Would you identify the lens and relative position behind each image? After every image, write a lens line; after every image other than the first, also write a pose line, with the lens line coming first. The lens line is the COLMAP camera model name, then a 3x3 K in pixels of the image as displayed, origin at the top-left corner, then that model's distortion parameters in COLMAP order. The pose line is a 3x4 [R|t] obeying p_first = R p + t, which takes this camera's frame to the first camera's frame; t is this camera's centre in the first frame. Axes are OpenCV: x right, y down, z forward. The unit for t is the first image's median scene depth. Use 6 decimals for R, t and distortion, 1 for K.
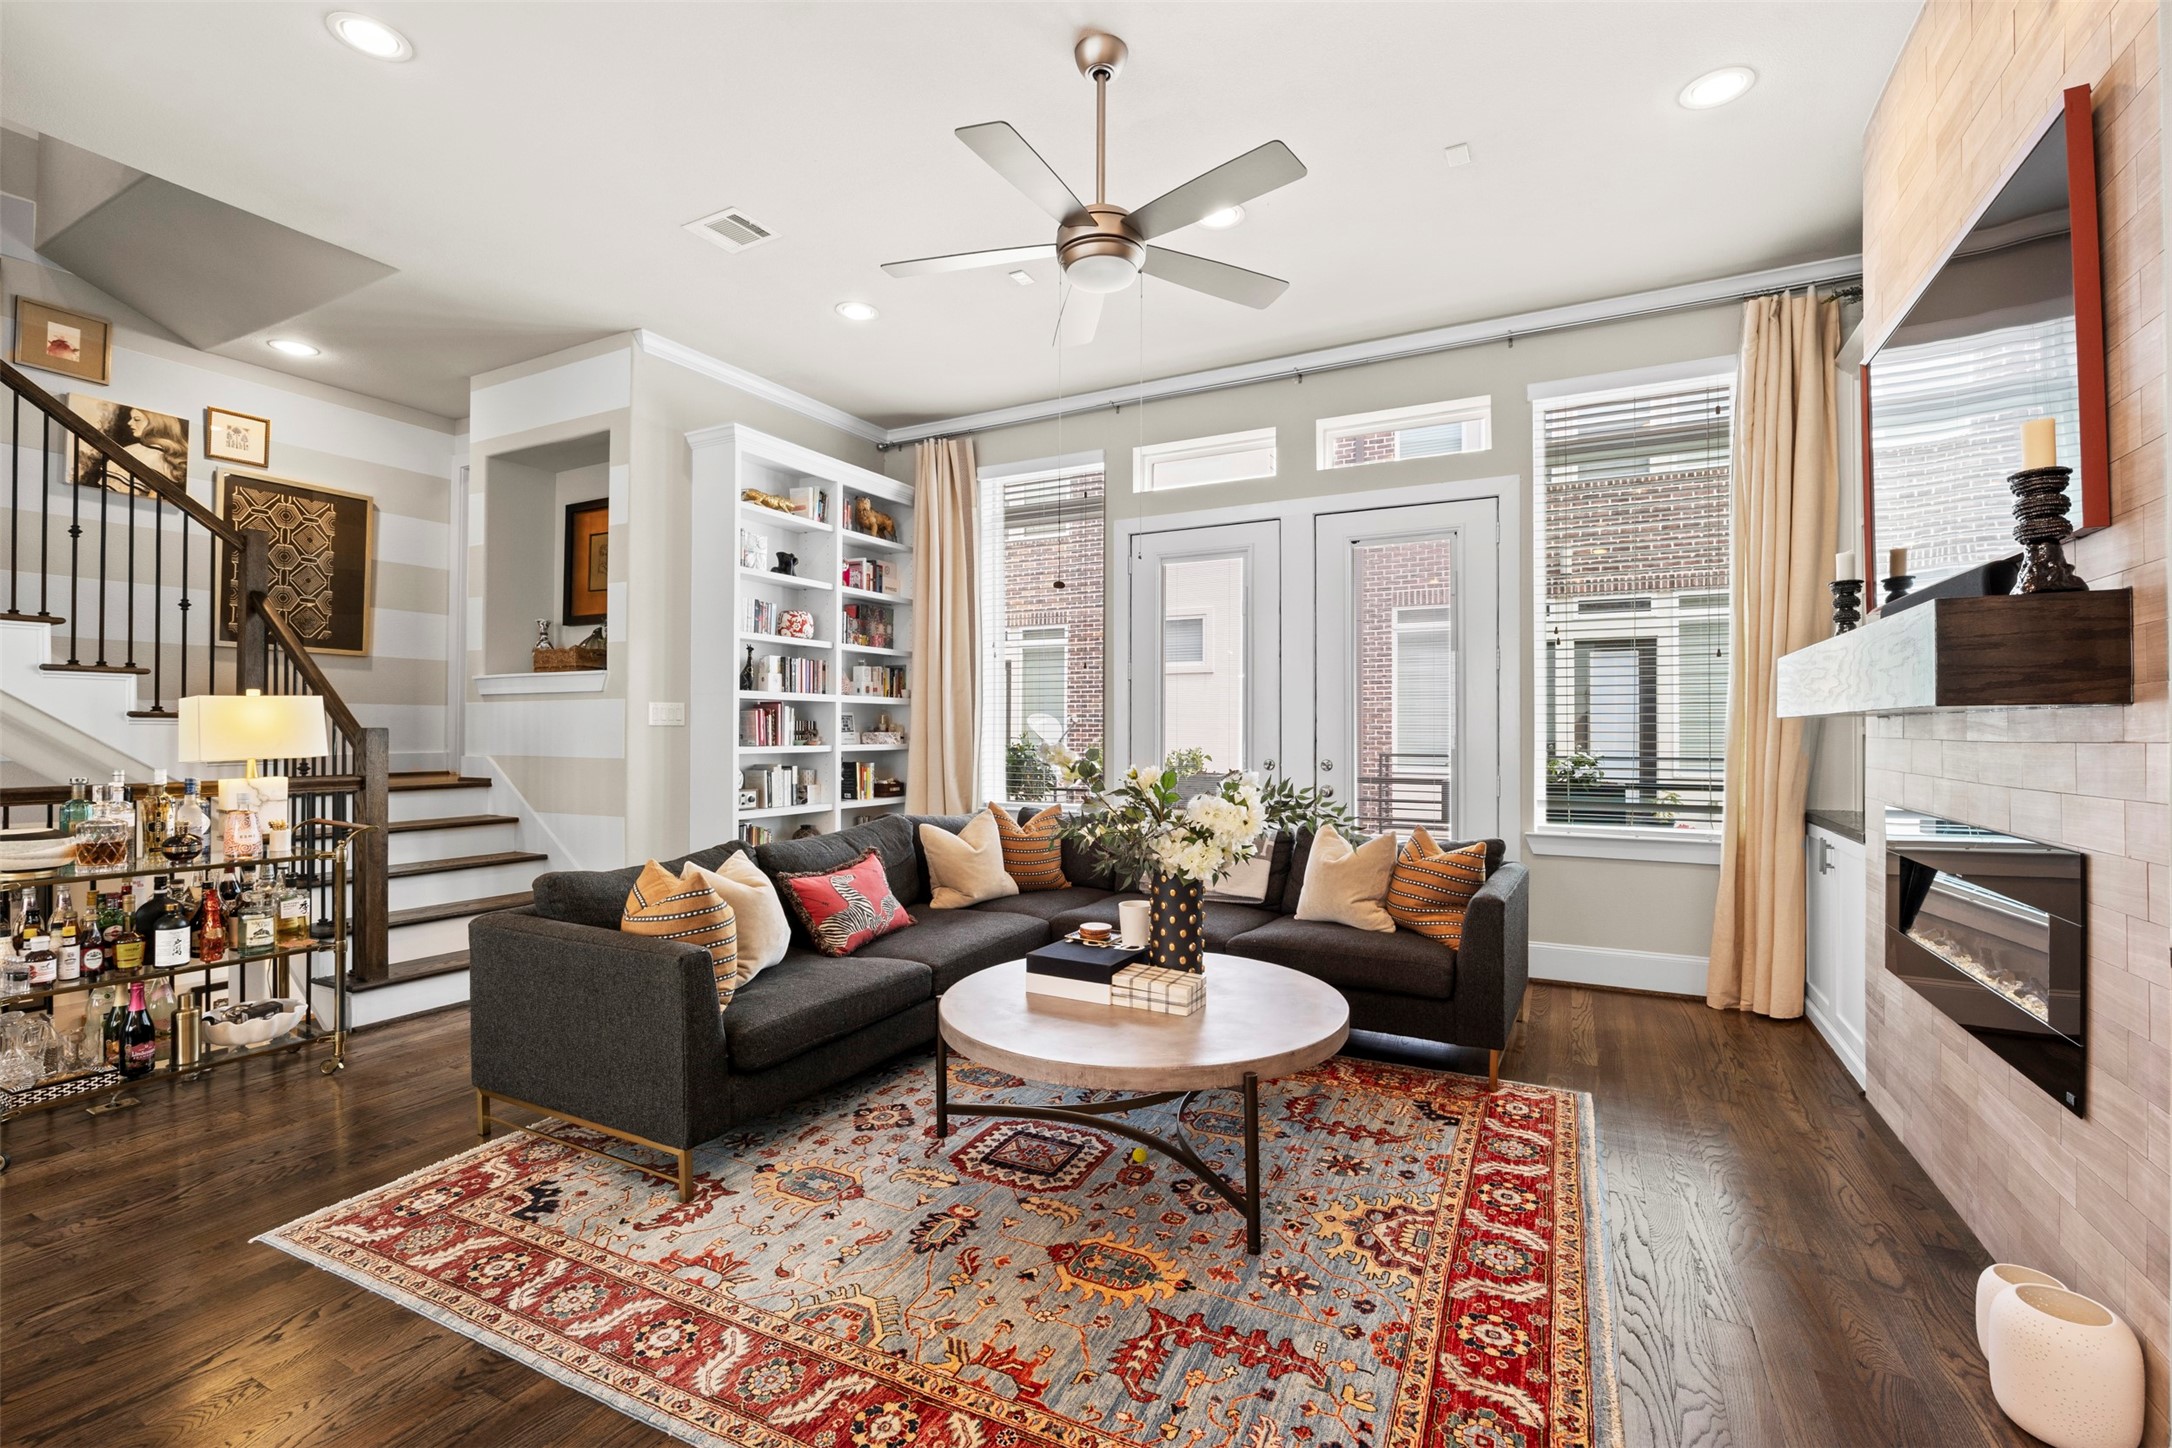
lens RADIAL K [[940.5, 0, 1086.0], [0, 940.5, 724.0], [0, 0, 1]] dist [-0.006202, -0.000210]
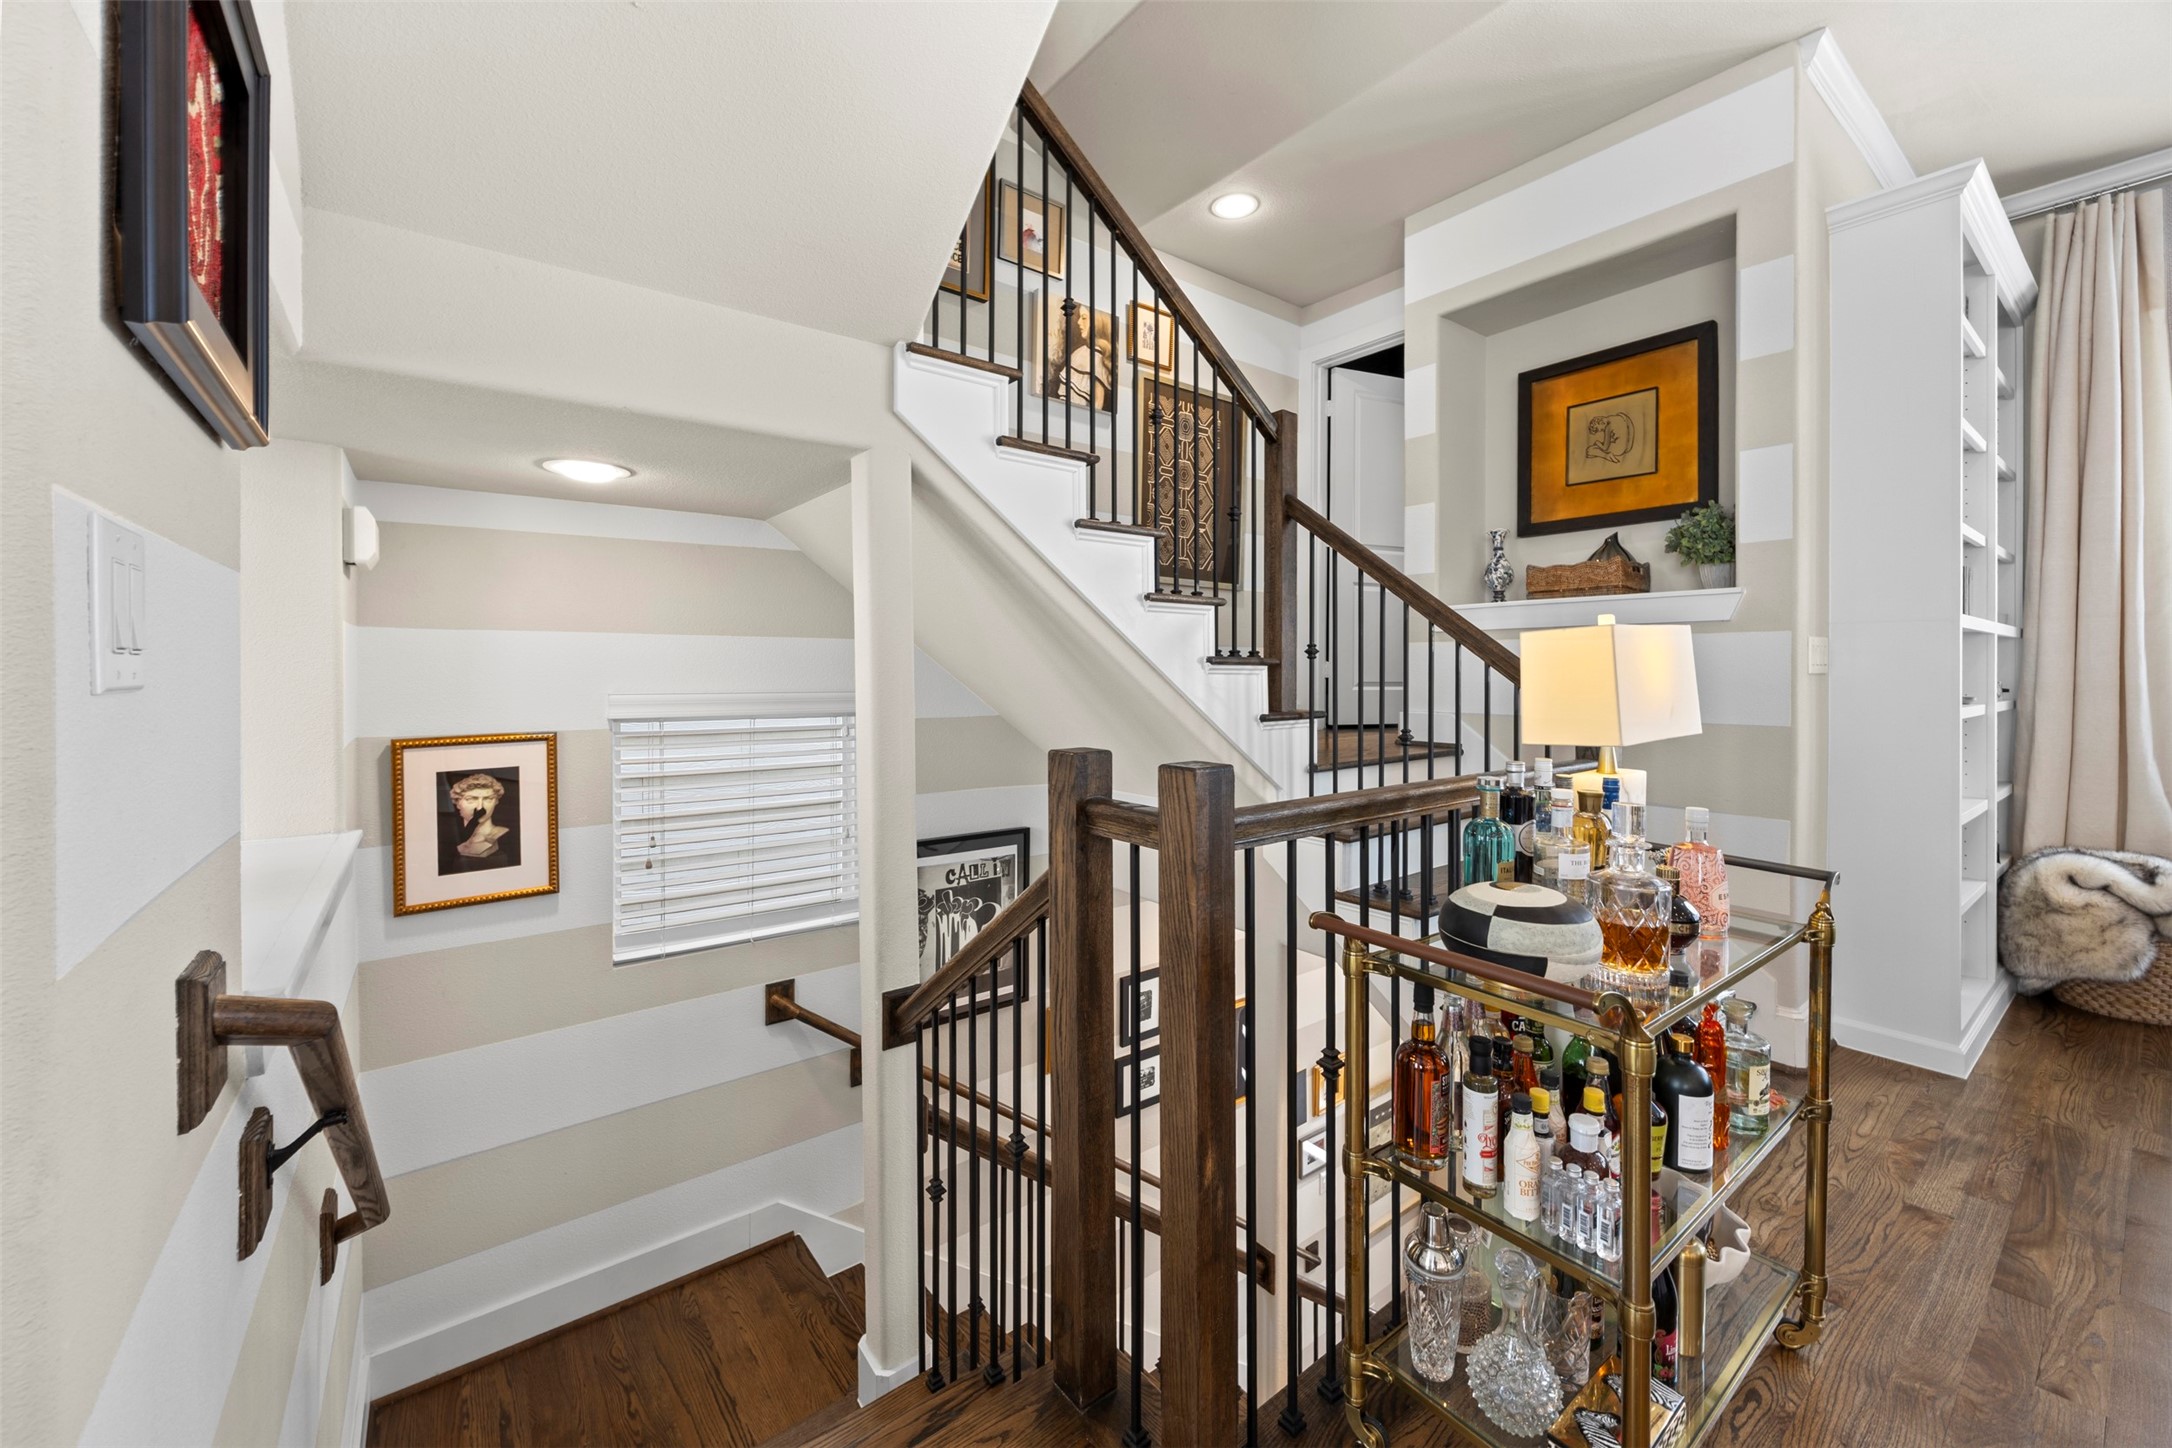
lens RADIAL K [[853.9, 0, 1097.1], [0, 853.9, 671.2], [0, 0, 1]] dist [0.000576, 0.000430]
pose [[0.907968, 0.001424, -0.419036, -1.303709], [0.002711, 0.999953, 0.009272, -0.014802], [0.419030, -0.009555, 0.907922, 0.565848]]
